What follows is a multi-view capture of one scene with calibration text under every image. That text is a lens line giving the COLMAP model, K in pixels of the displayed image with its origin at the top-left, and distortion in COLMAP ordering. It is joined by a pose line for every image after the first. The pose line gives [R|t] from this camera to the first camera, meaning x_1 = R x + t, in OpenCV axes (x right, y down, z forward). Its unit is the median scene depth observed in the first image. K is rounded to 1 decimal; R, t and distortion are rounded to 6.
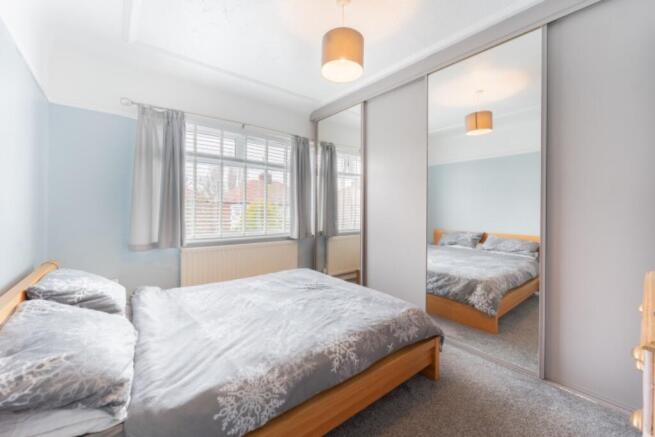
lens RADIAL K [[265.5, 0, 323.4], [0, 265.5, 208.0], [0, 0, 1]] dist [0.000951, 0.000014]
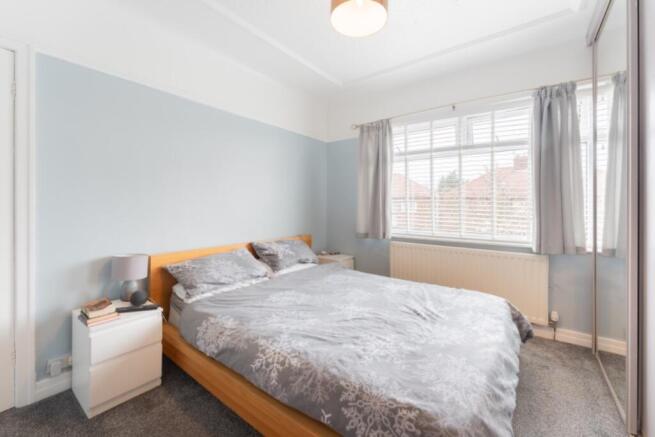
lens RADIAL K [[265.5, 0, 327.6], [0, 265.5, 206.5], [0, 0, 1]] dist [0.000951, 0.000014]
pose [[0.257055, 0.000177, -0.966397, 0.758530], [0.003543, 0.999993, 0.001125, 0.008592], [0.966390, -0.003713, 0.257053, 0.721954]]
